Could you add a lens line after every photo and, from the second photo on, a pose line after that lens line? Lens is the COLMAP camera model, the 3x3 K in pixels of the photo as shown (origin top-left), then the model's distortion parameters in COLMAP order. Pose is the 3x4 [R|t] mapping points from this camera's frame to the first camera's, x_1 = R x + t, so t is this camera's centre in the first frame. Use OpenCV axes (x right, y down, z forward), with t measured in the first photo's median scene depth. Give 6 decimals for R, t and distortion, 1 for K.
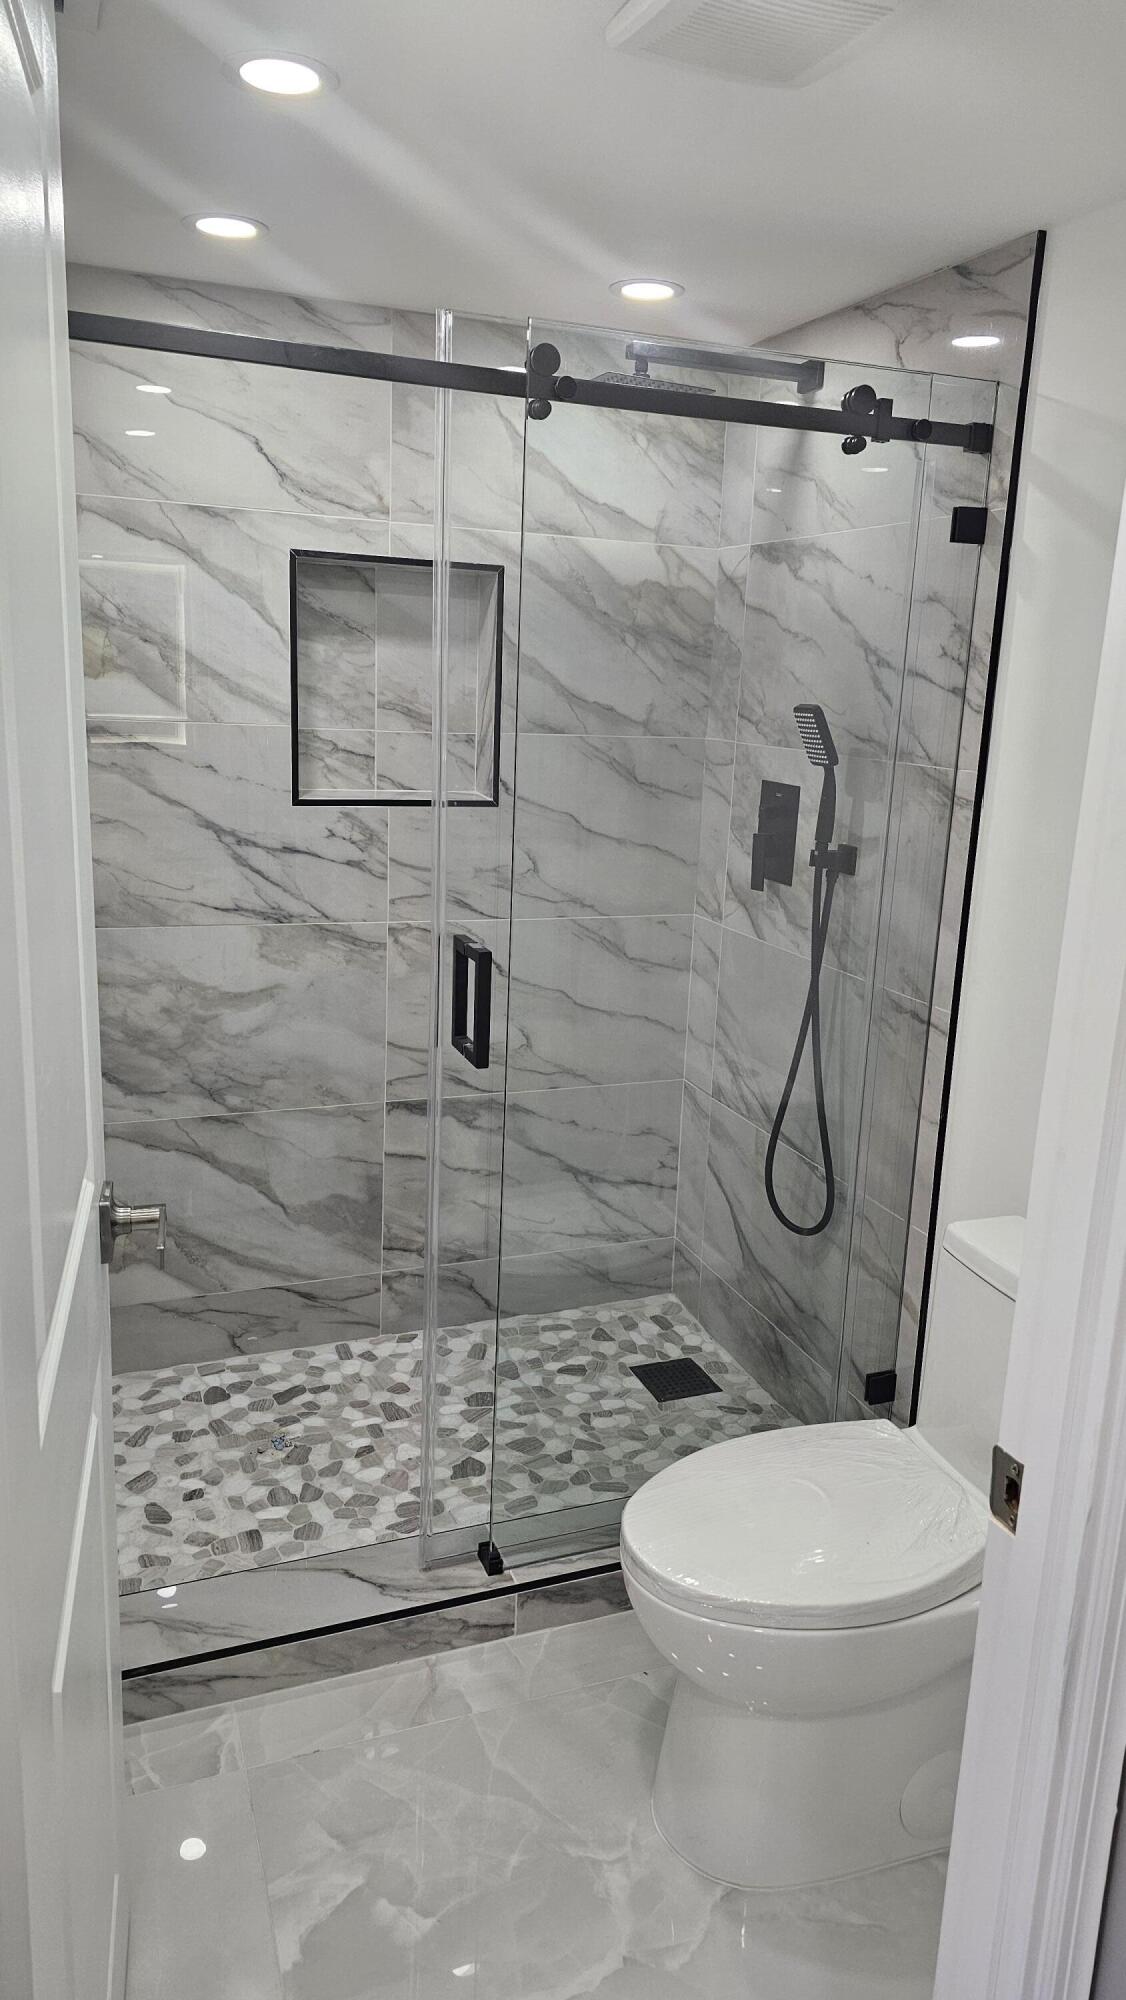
lens RADIAL K [[1330.9, 0, 558.0], [0, 1330.9, 984.4], [0, 0, 1]] dist [0.057562, -0.051487]
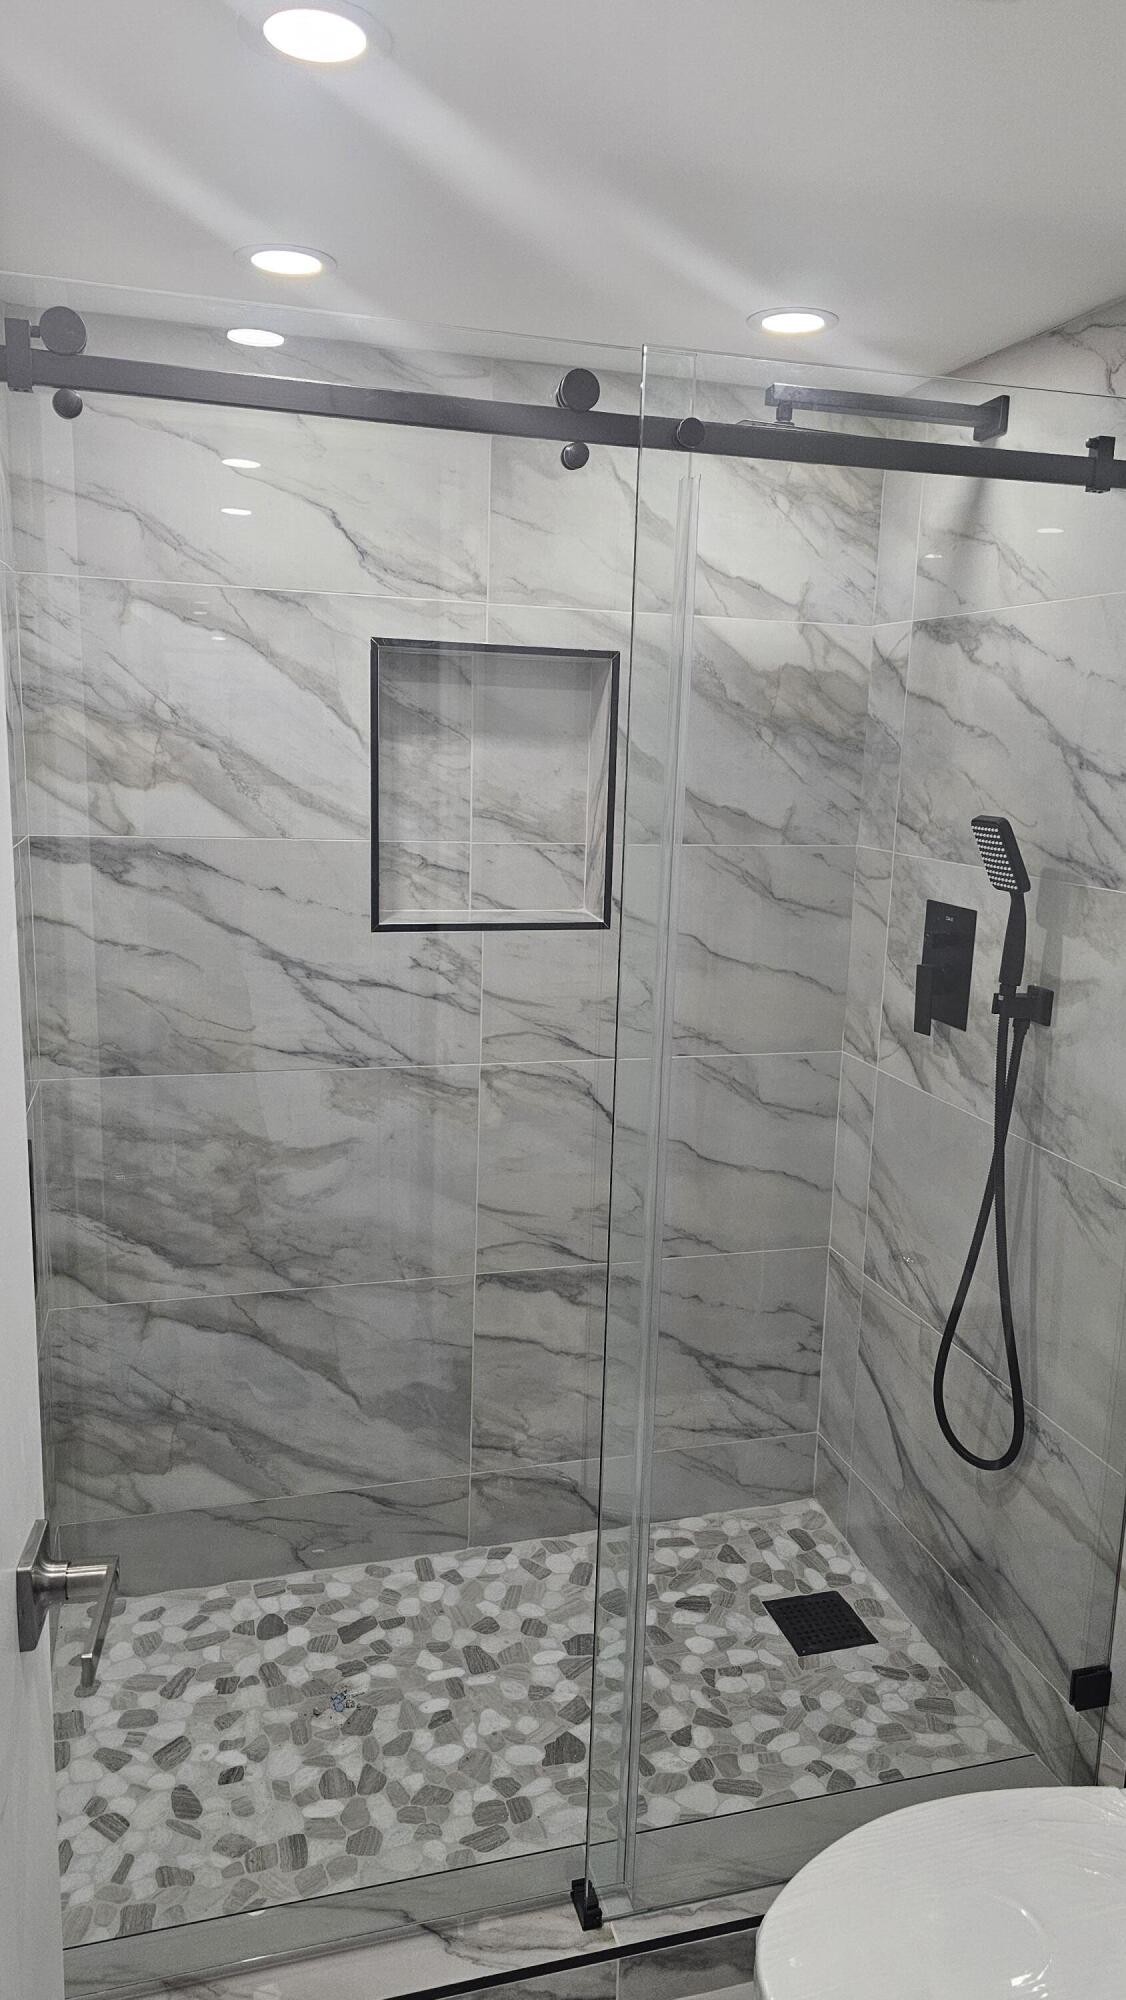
lens RADIAL K [[1330.9, 0, 572.3], [0, 1330.9, 1009.9], [0, 0, 1]] dist [0.057562, -0.051487]
pose [[0.996327, 0.006730, -0.085371, 0.004230], [-0.009391, 0.999481, -0.030806, -0.058776], [0.085119, 0.031495, 0.995873, 0.158135]]
